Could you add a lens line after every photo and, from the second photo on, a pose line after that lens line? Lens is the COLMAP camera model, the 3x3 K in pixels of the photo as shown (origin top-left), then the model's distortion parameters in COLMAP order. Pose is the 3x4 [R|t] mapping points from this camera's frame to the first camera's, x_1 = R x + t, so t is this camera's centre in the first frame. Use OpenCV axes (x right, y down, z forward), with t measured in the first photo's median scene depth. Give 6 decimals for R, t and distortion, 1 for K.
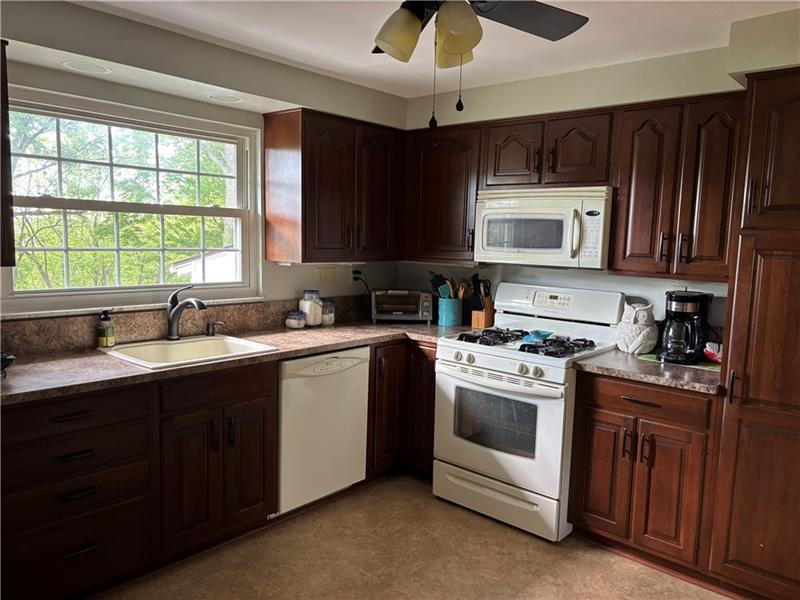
lens RADIAL K [[607.2, 0, 409.6], [0, 607.2, 301.7], [0, 0, 1]] dist [0.022090, -0.005565]
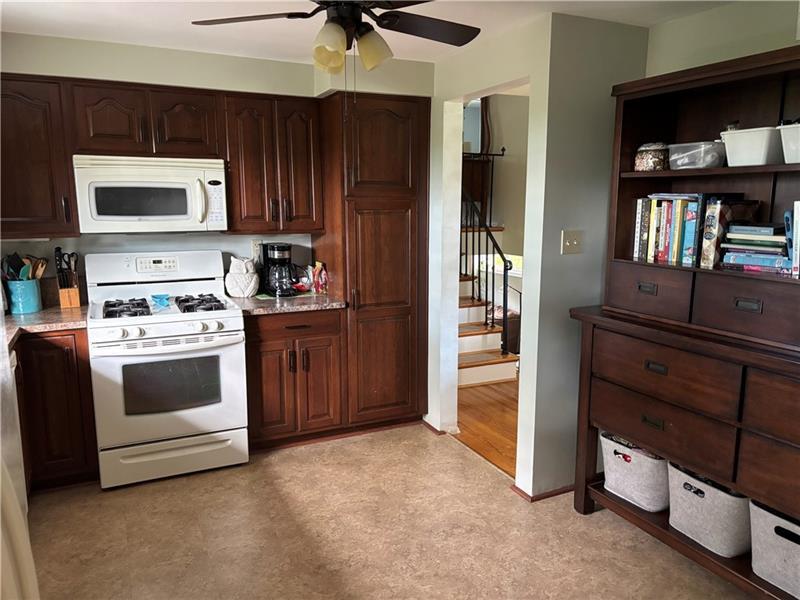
lens RADIAL K [[607.2, 0, 409.6], [0, 607.2, 301.7], [0, 0, 1]] dist [0.022090, -0.005565]
pose [[0.373284, -0.181543, 0.909781, -0.646574], [0.110663, 0.982378, 0.150625, -0.056509], [-0.921093, 0.044454, 0.386796, 0.223732]]
